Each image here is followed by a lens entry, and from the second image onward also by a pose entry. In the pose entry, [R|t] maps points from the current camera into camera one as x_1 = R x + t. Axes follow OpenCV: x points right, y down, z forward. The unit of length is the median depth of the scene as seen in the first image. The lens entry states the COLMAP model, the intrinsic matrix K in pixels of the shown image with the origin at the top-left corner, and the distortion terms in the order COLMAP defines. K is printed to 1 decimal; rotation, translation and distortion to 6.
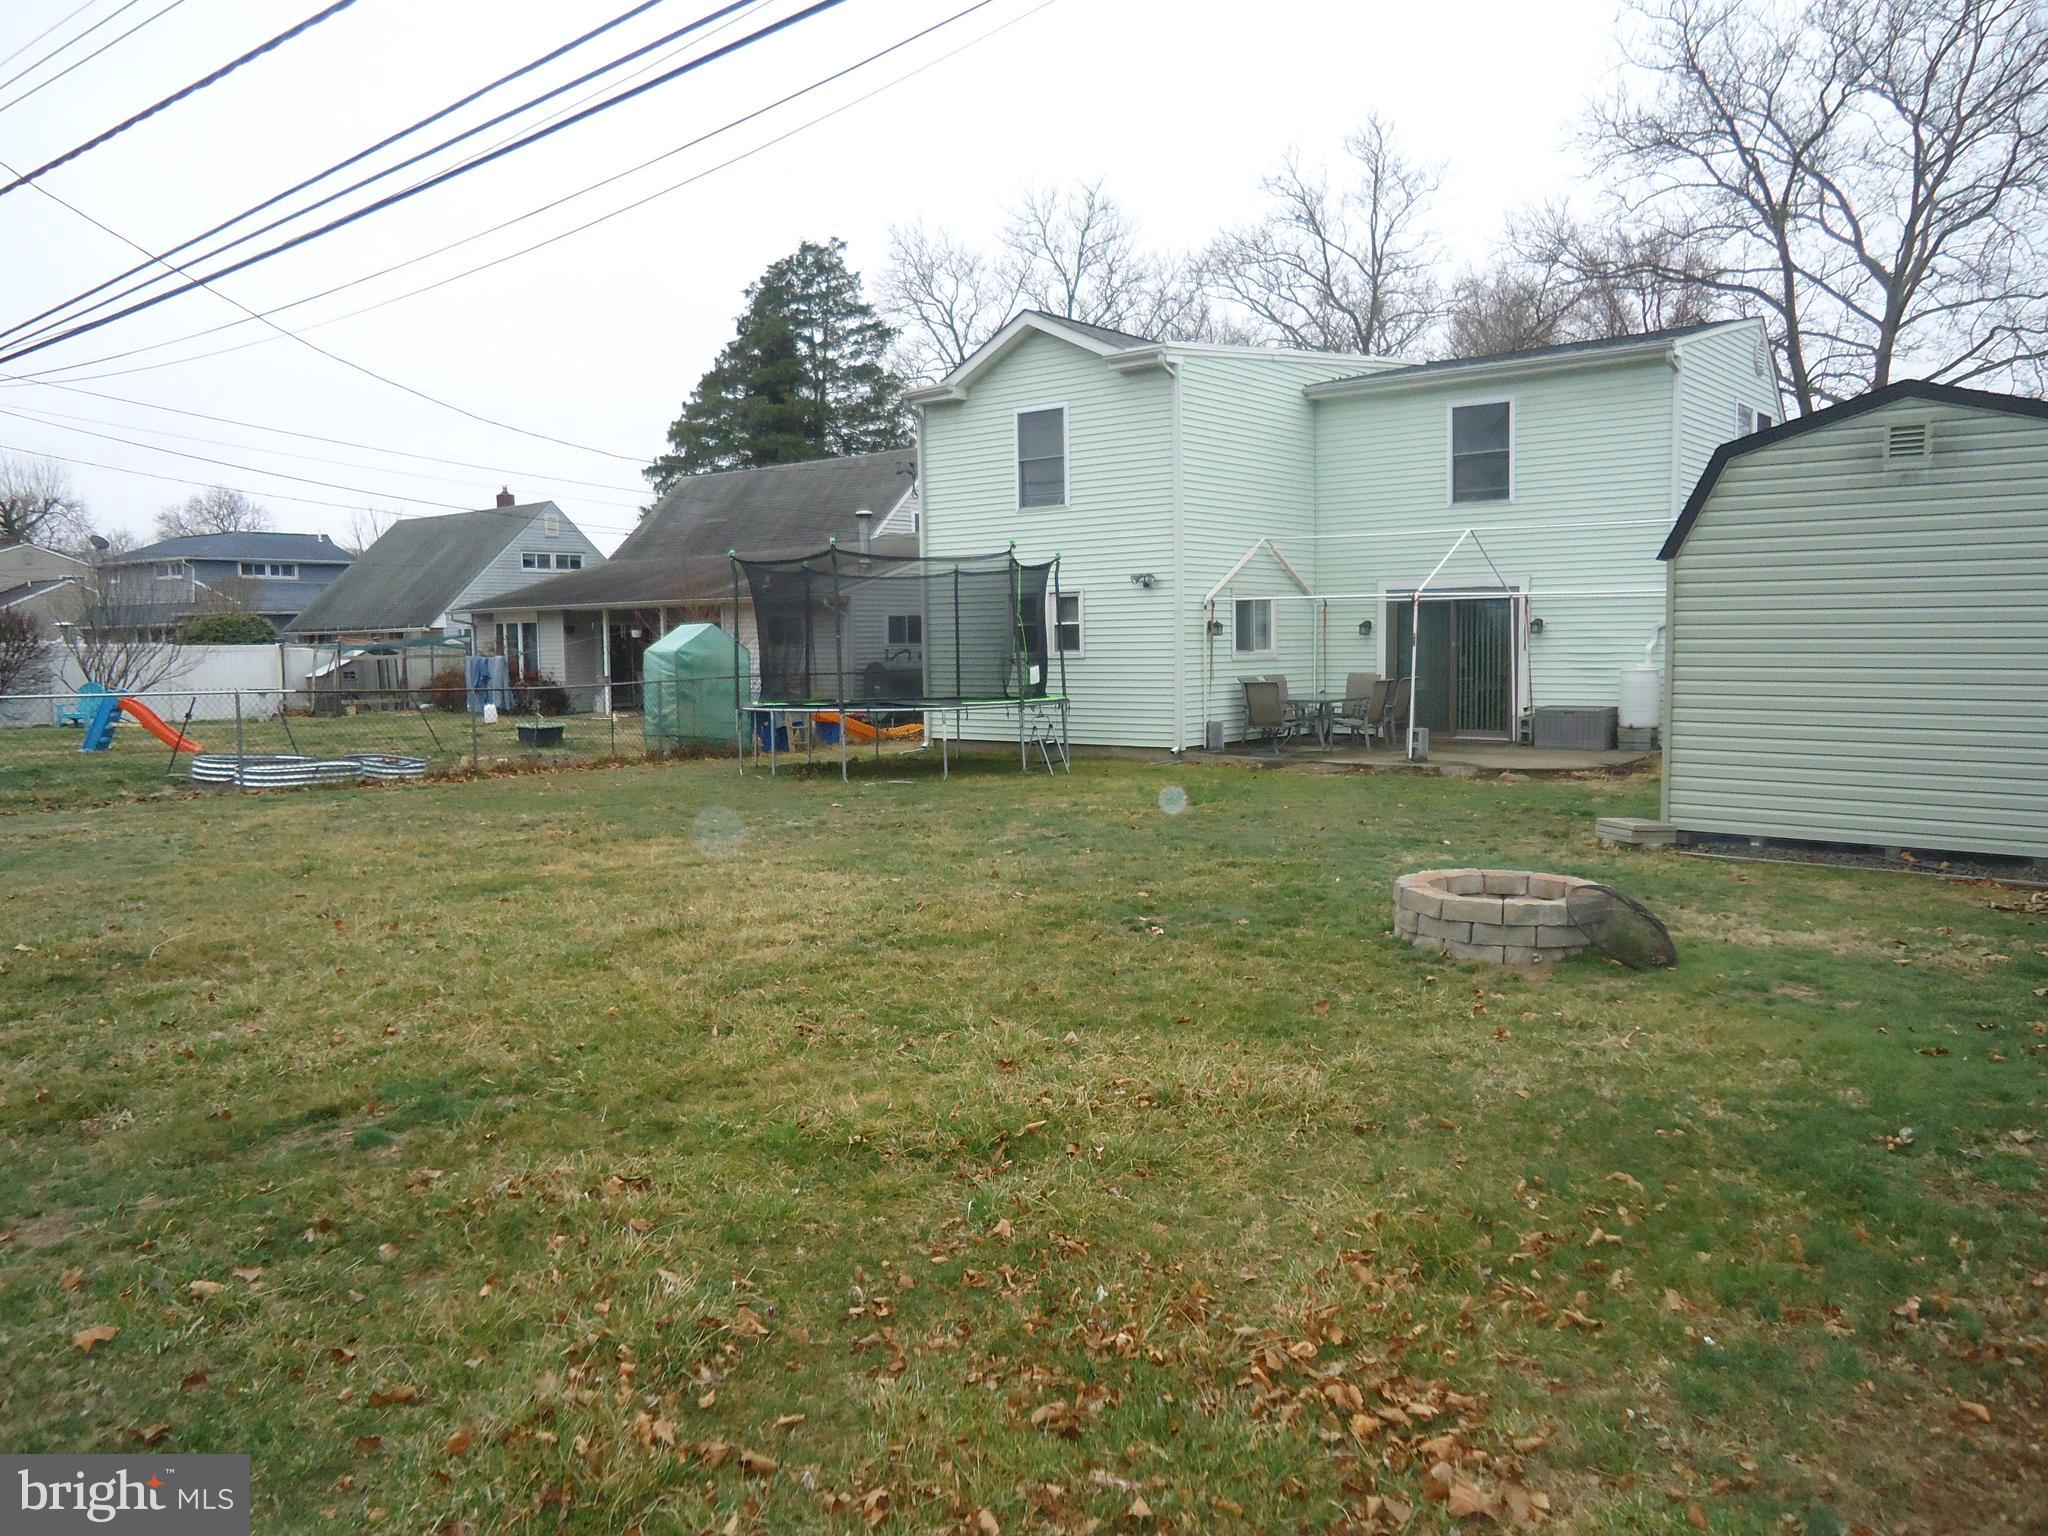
lens RADIAL K [[1494.4, 0, 1024.0], [0, 1494.4, 768.0], [0, 0, 1]] dist [-0.003615, 0.011454]
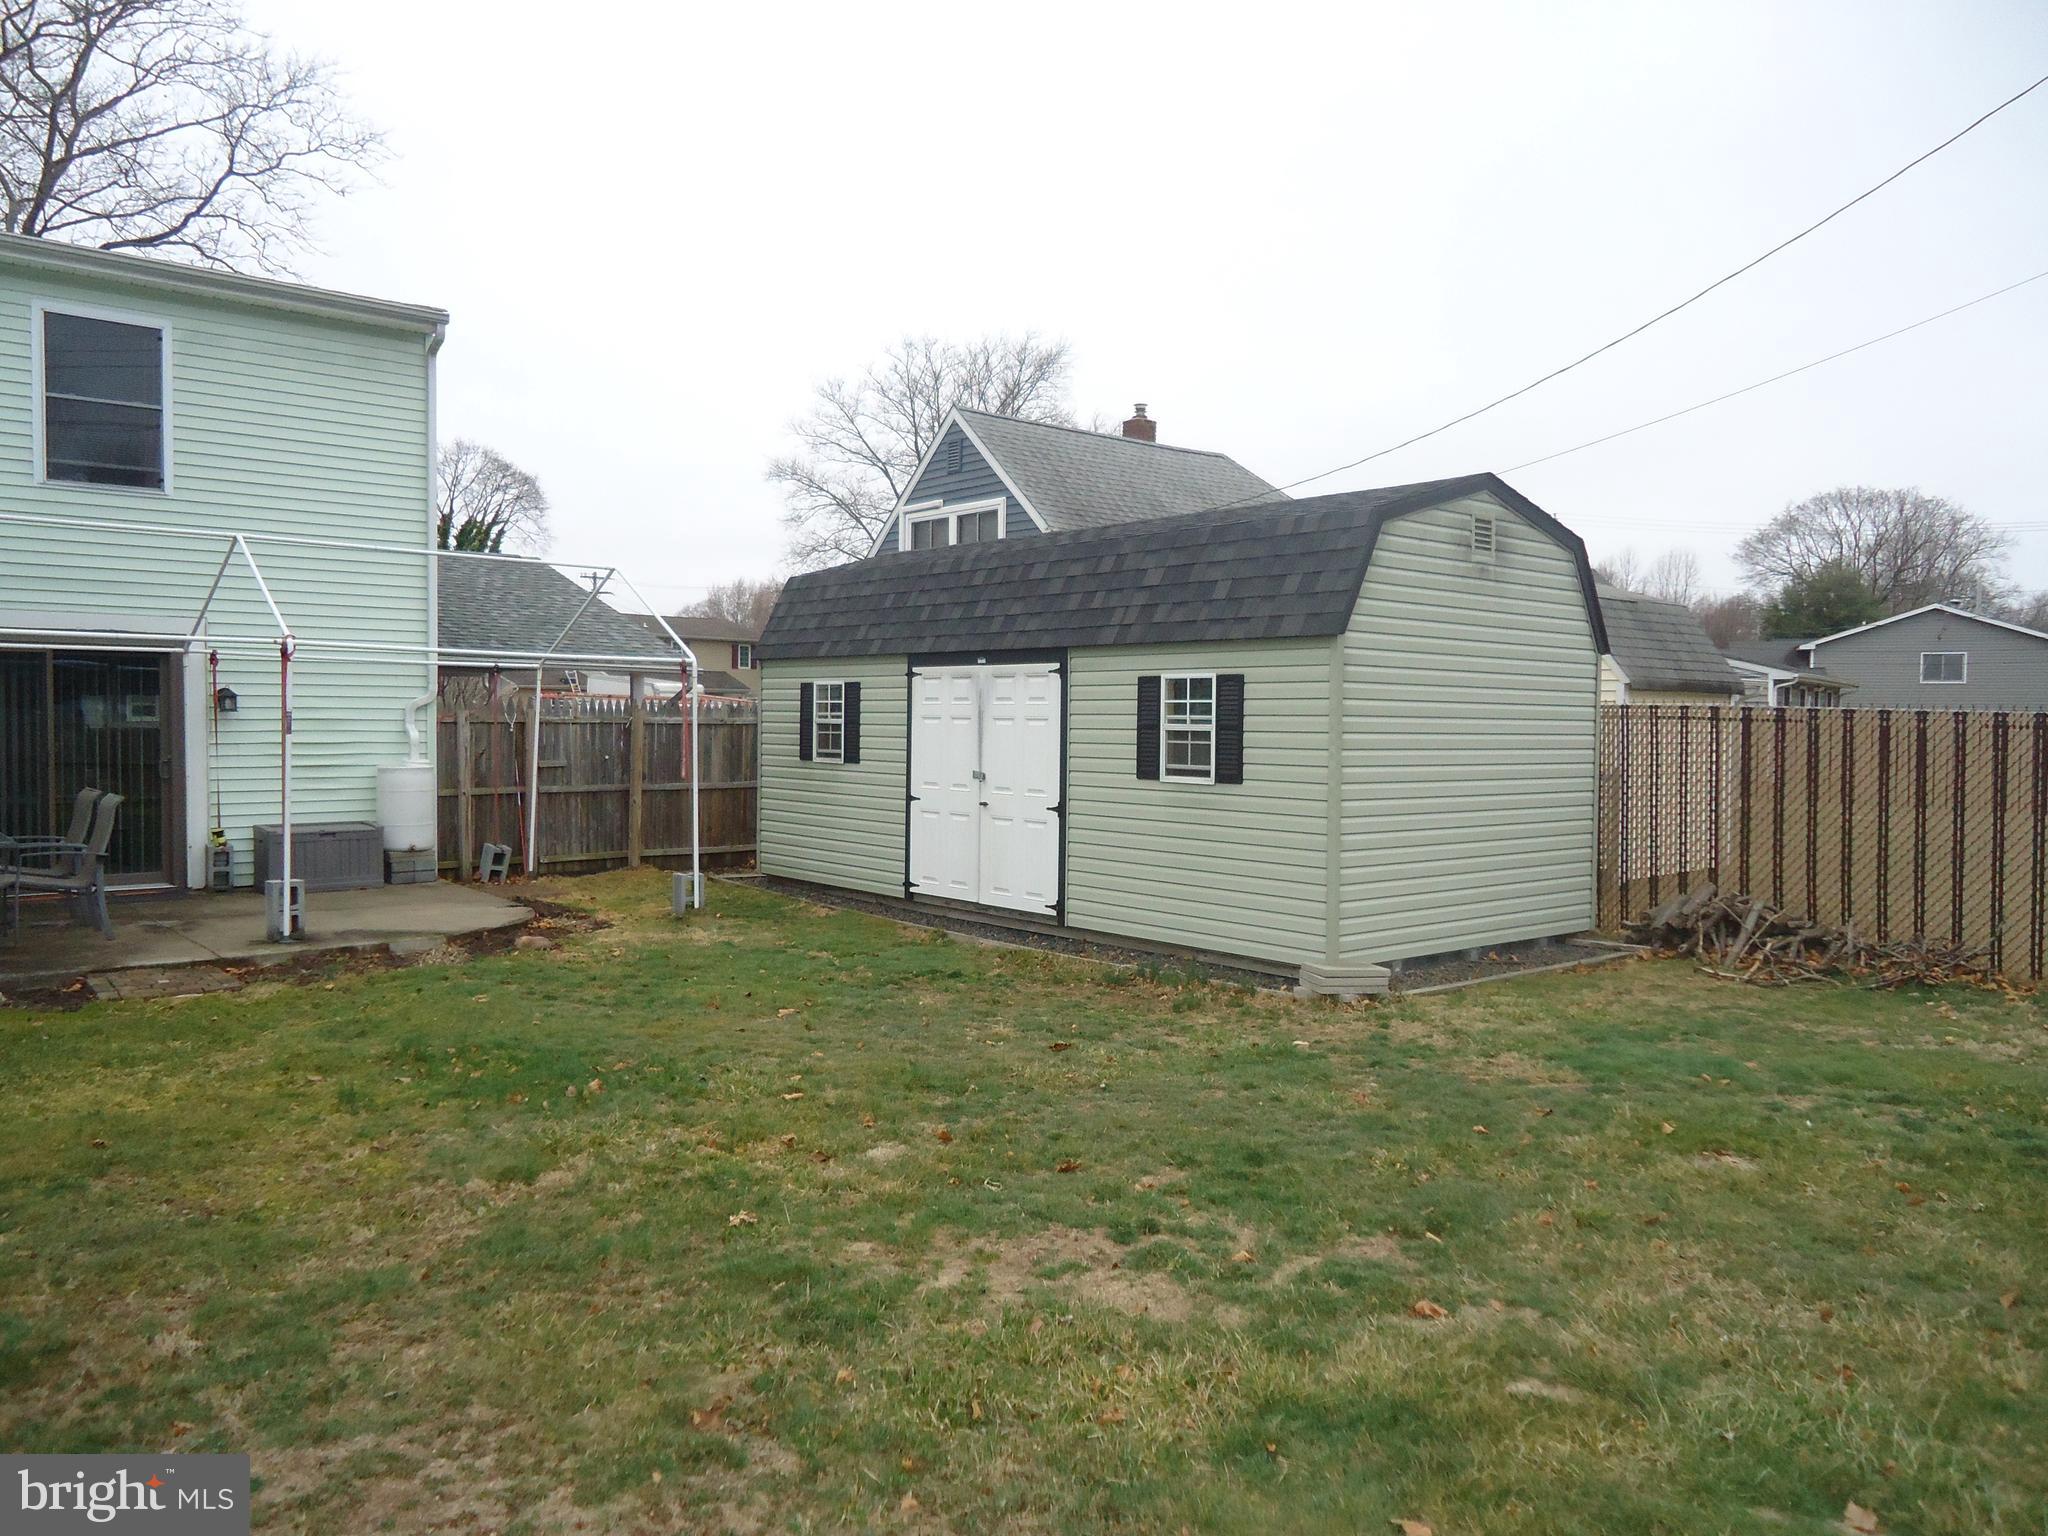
lens RADIAL K [[1494.4, 0, 1024.0], [0, 1494.4, 768.0], [0, 0, 1]] dist [-0.003615, 0.011454]
pose [[0.169990, -0.027198, 0.985070, -0.216094], [0.074764, 0.997094, 0.014628, -0.050948], [-0.982606, 0.071162, 0.171530, 0.566607]]
